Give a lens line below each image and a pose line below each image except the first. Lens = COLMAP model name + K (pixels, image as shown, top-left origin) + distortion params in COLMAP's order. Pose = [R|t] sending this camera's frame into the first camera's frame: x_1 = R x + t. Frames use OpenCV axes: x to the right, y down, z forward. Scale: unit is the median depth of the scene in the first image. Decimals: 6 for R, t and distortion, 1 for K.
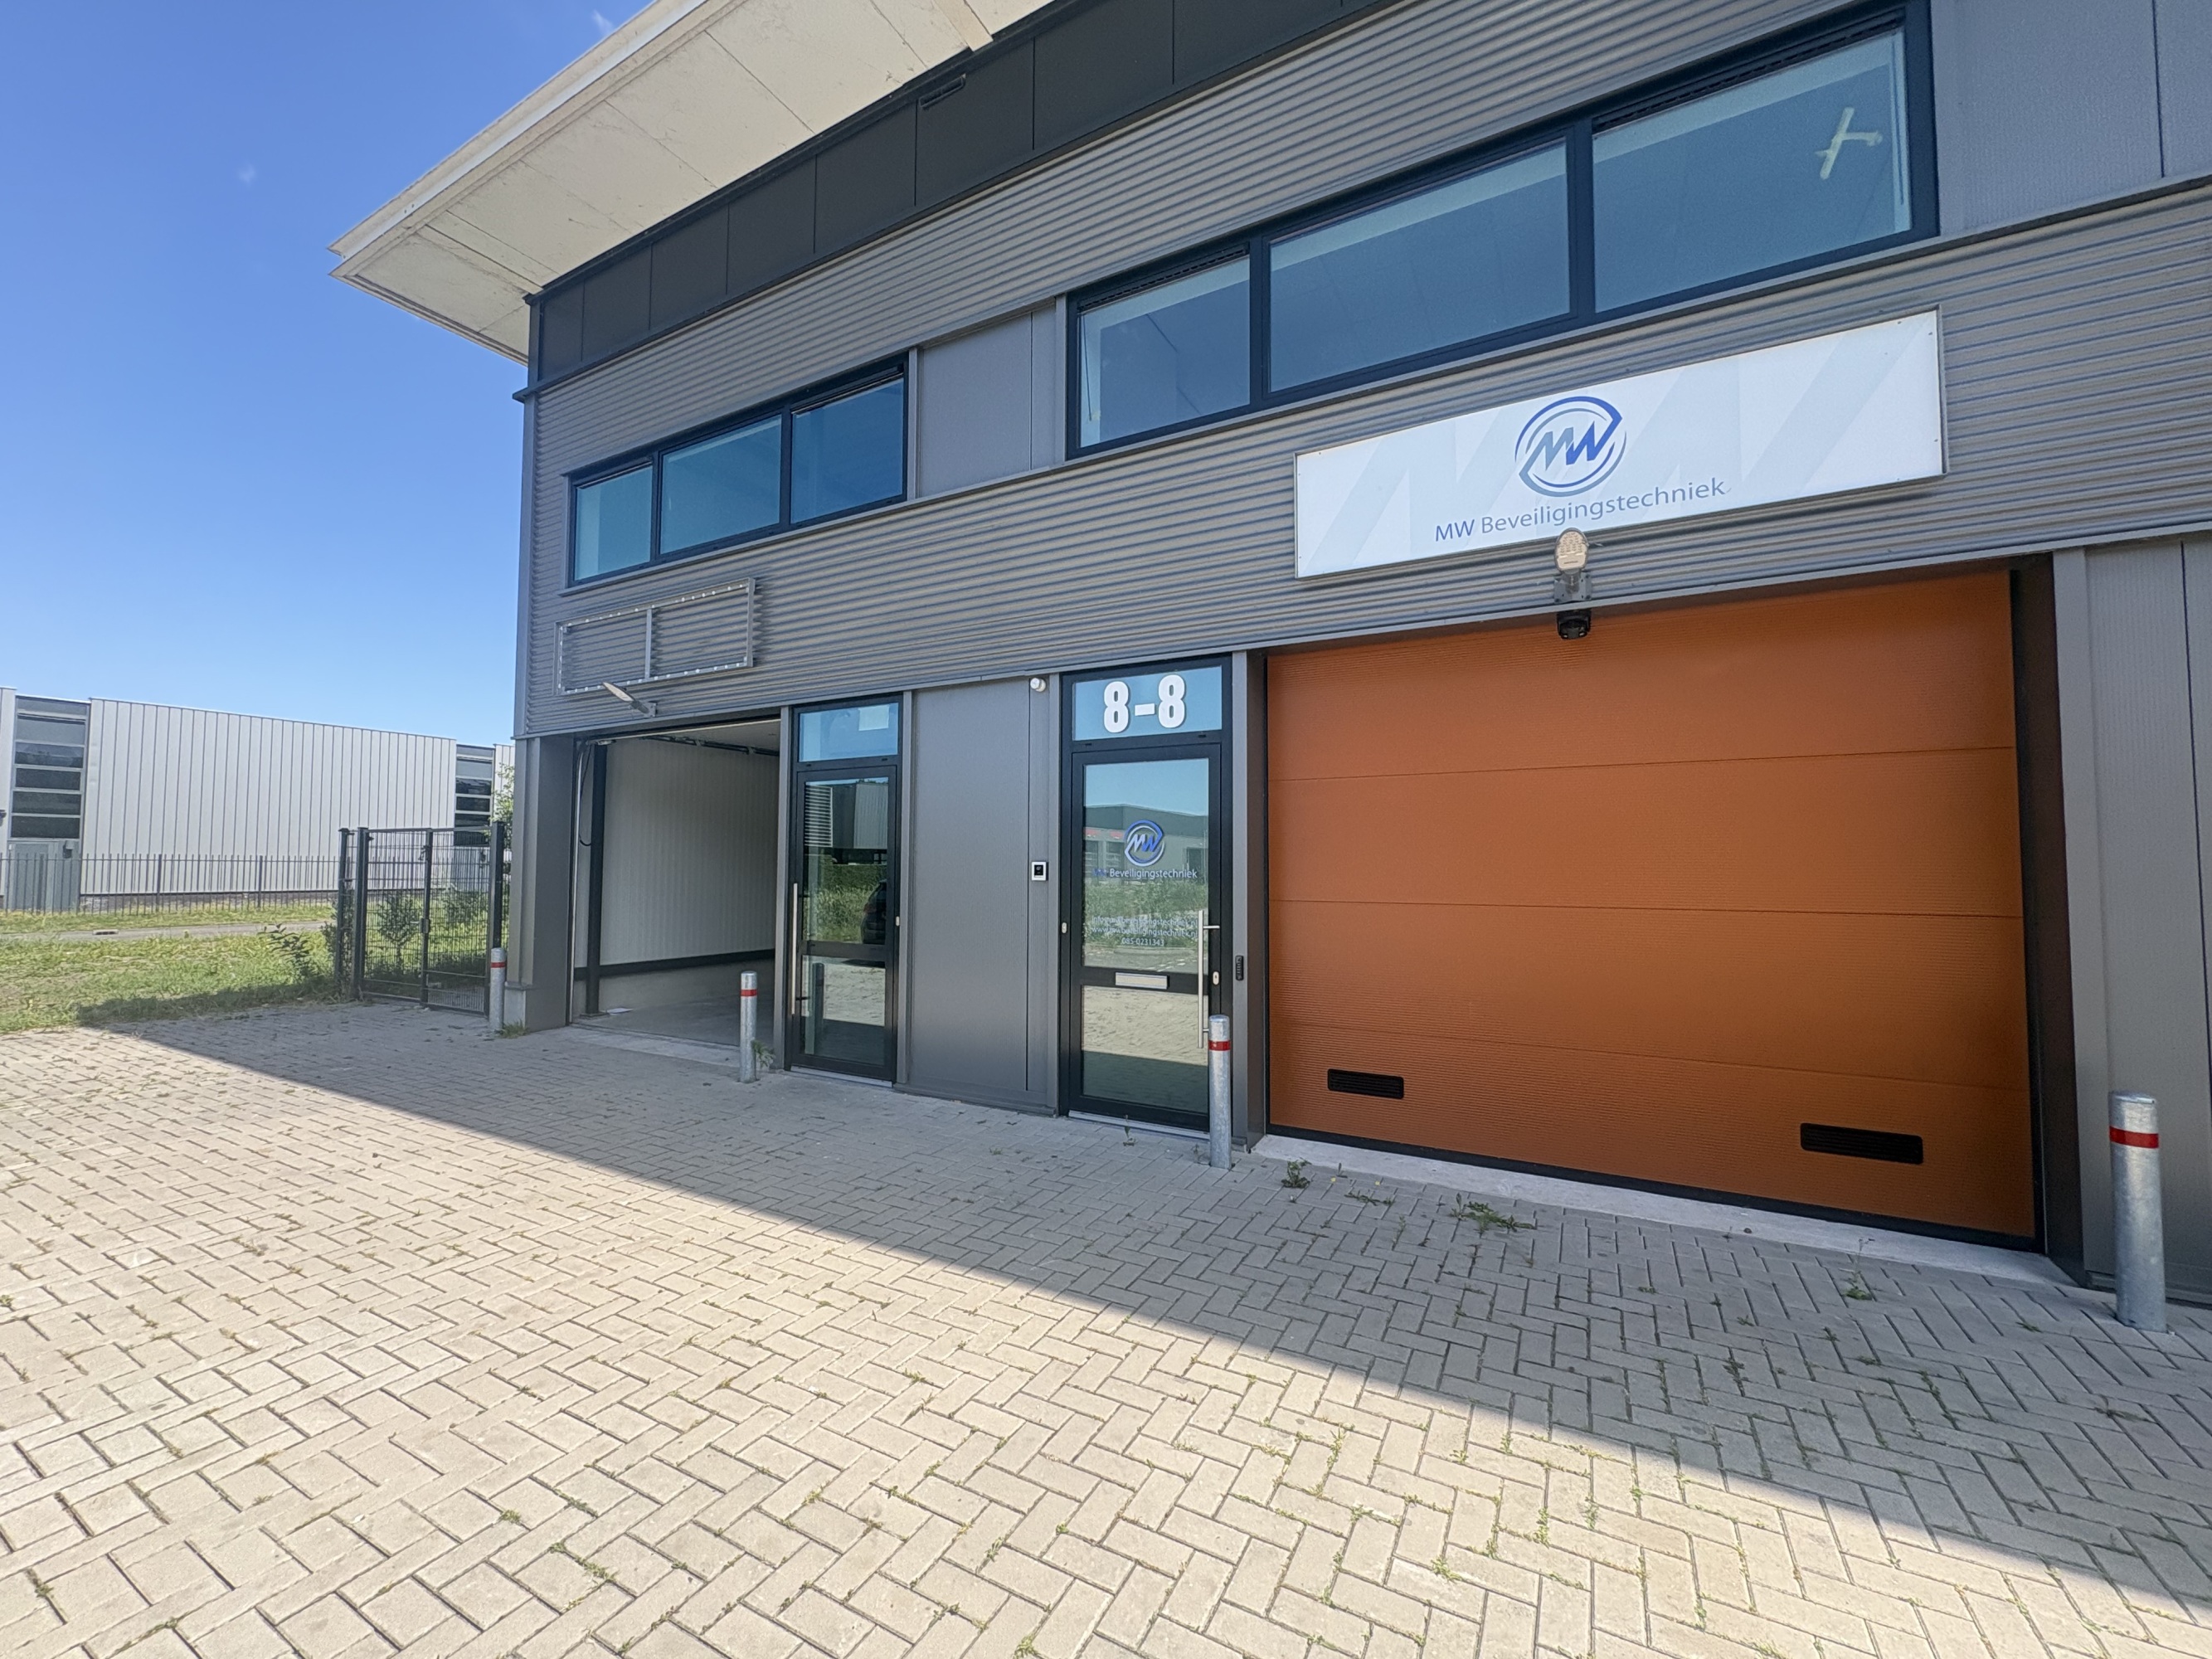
lens RADIAL K [[880.1, 0, 1093.7], [0, 880.1, 826.4], [0, 0, 1]] dist [0.002913, -0.000506]
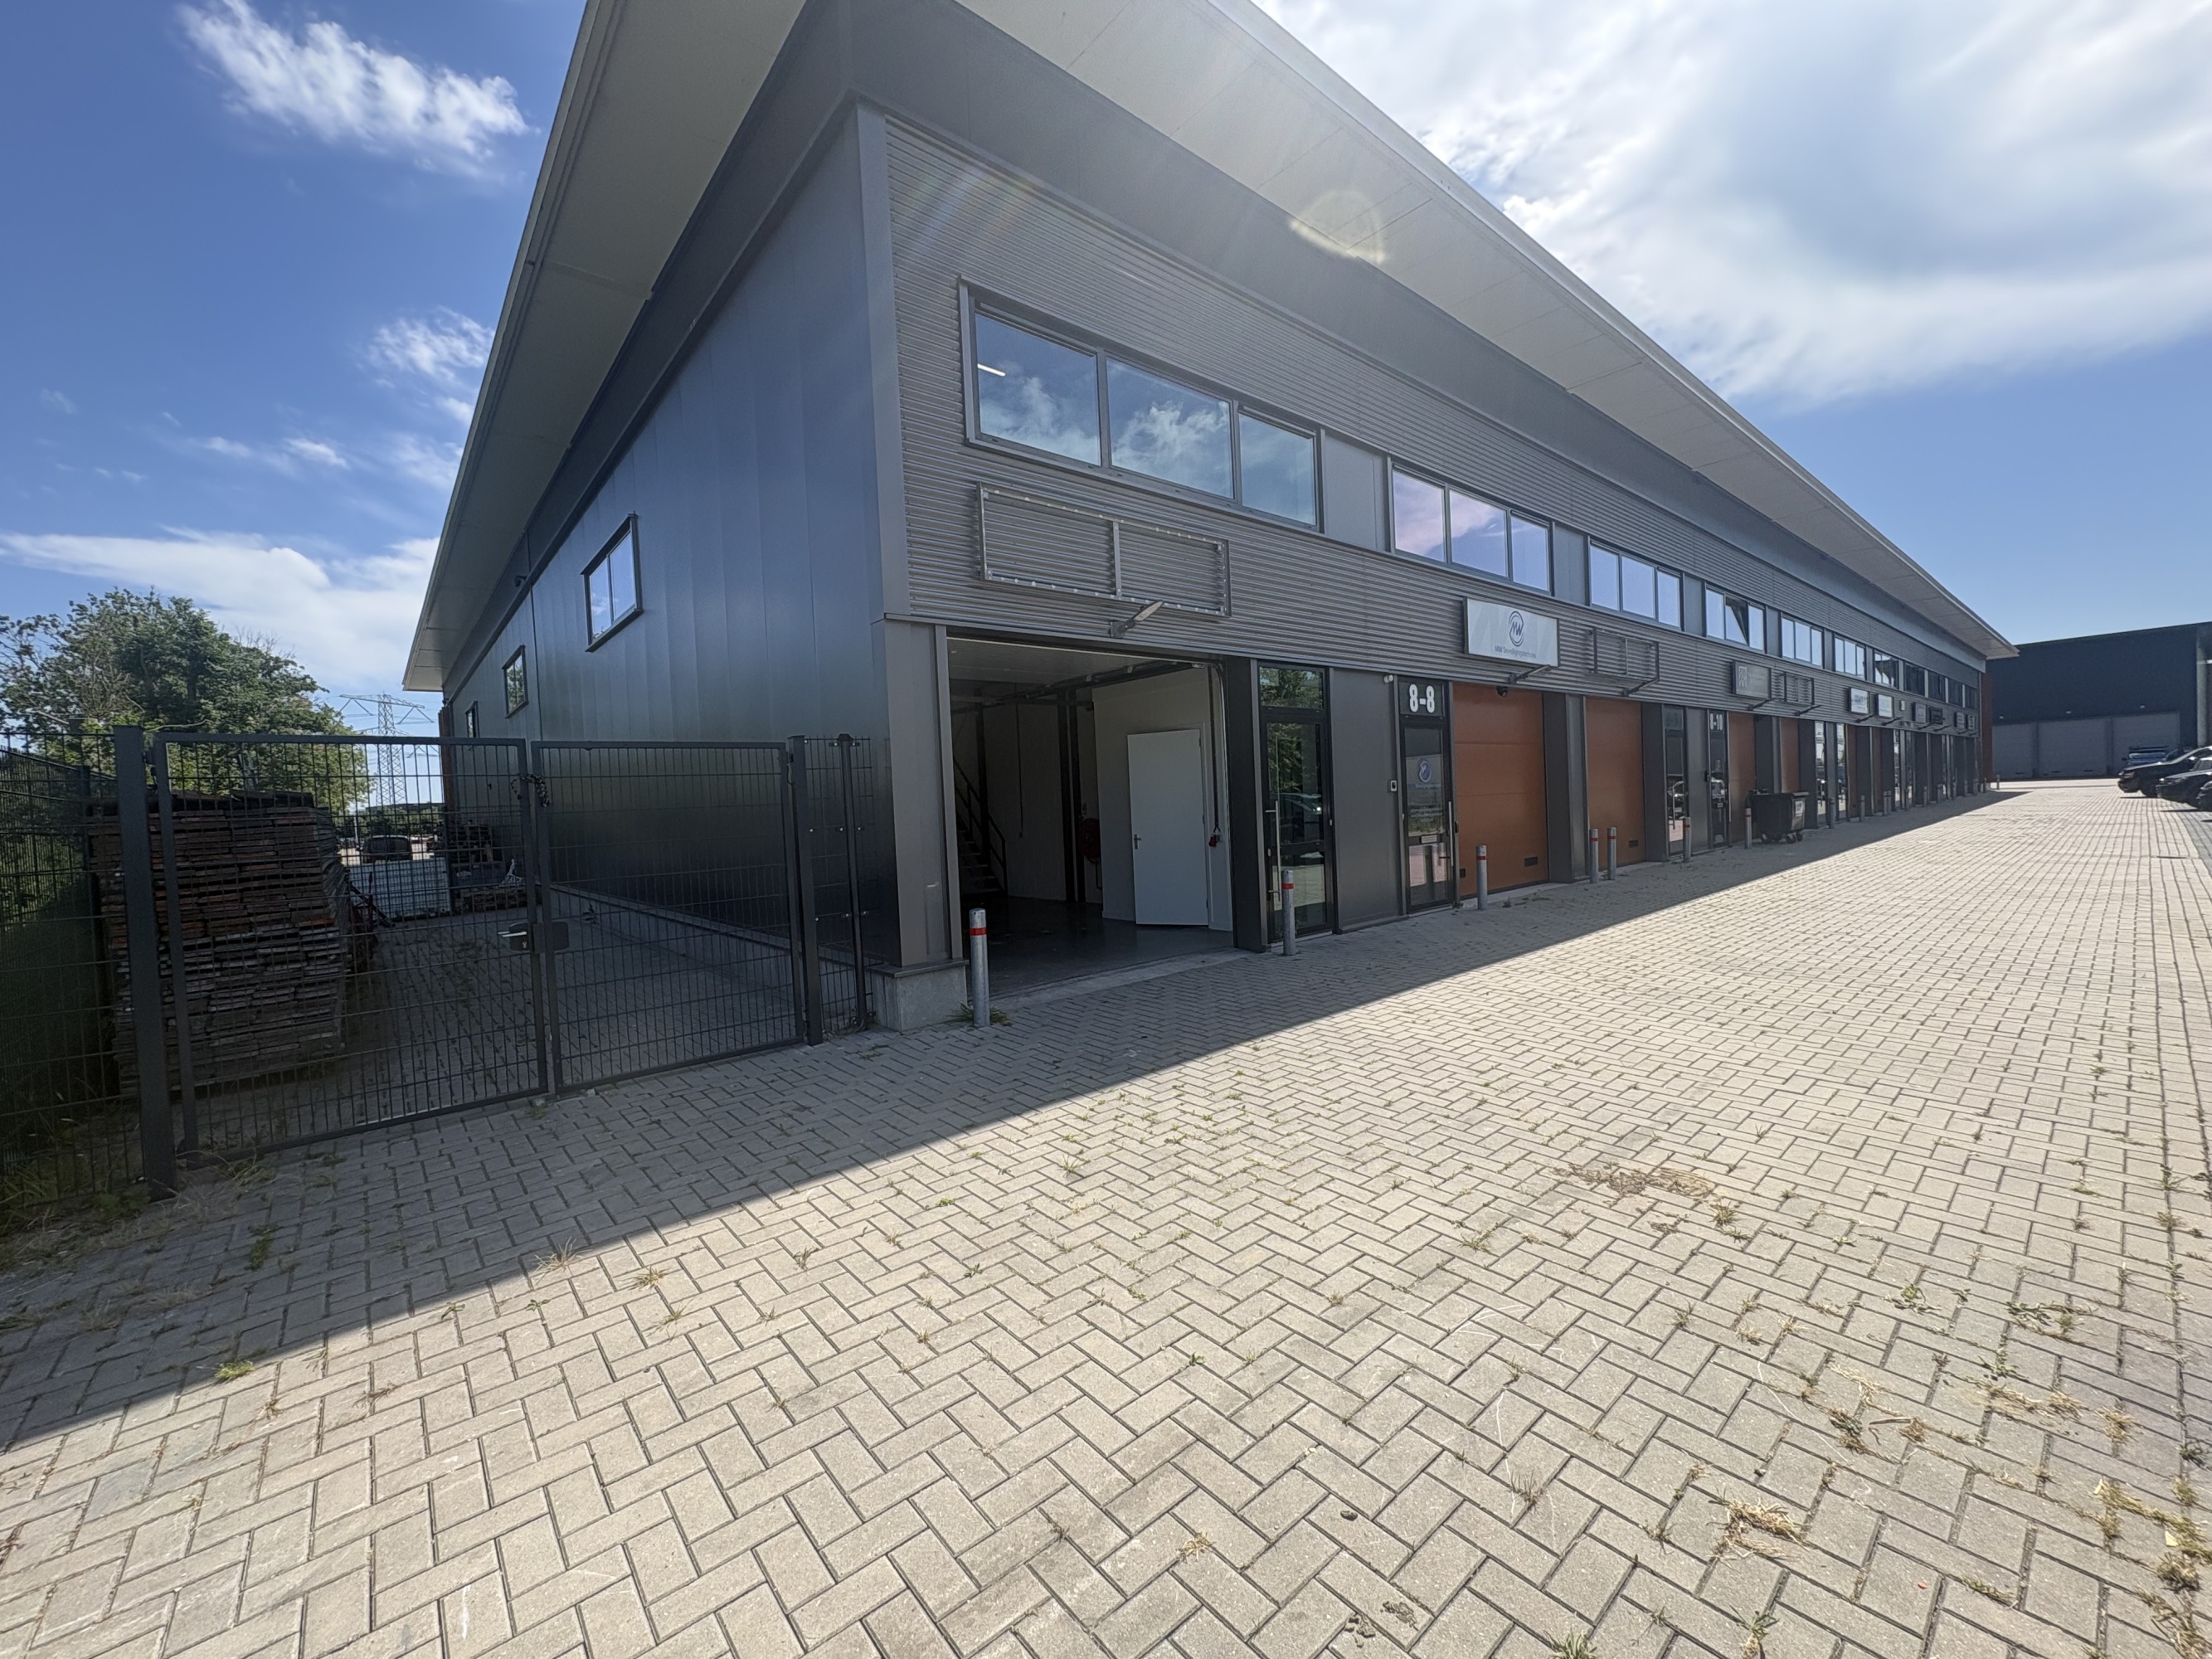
lens RADIAL K [[880.1, 0, 1110.7], [0, 880.1, 828.4], [0, 0, 1]] dist [0.002913, -0.000506]
pose [[0.344517, -0.045091, 0.937697, -2.057666], [0.005070, 0.998921, 0.046172, 0.055487], [-0.938767, -0.011153, 0.344373, 0.989154]]
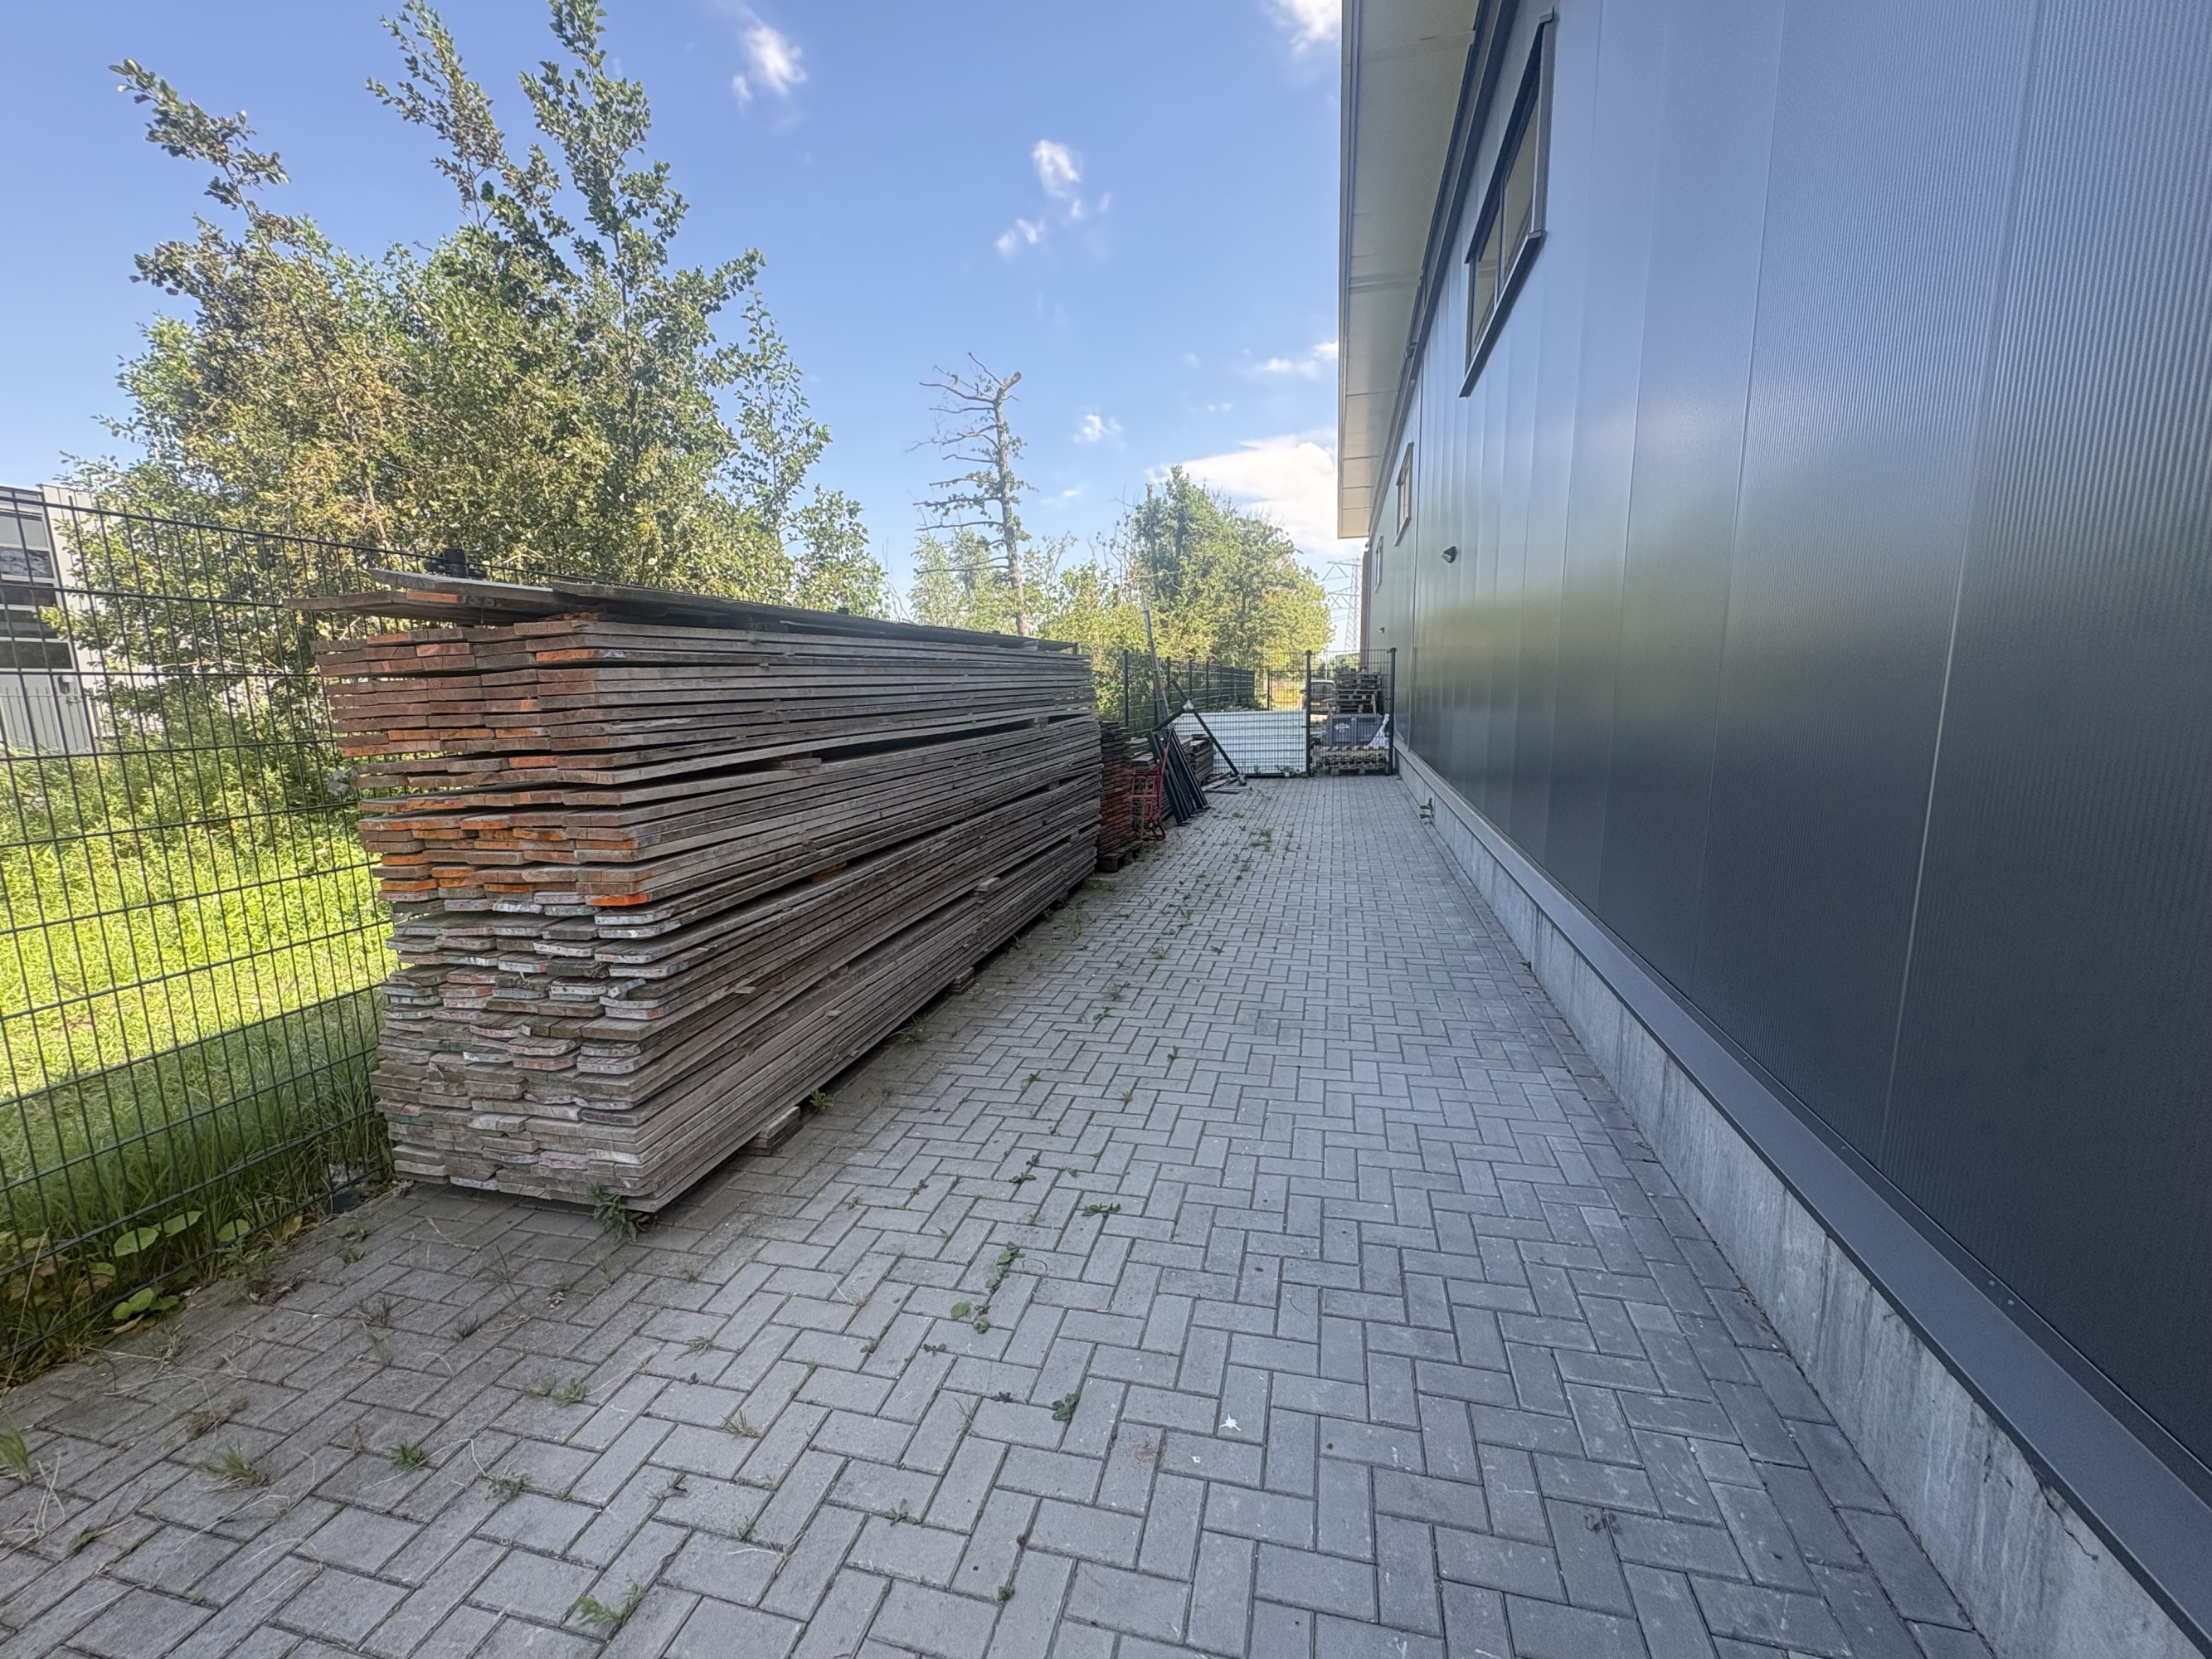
lens RADIAL K [[880.1, 0, 1104.8], [0, 880.1, 837.4], [0, 0, 1]] dist [0.002913, -0.000506]
pose [[0.967305, -0.064807, 0.245197, -1.226117], [0.011595, 0.977091, 0.212508, 0.089028], [-0.253351, -0.202717, 0.945896, 1.794395]]
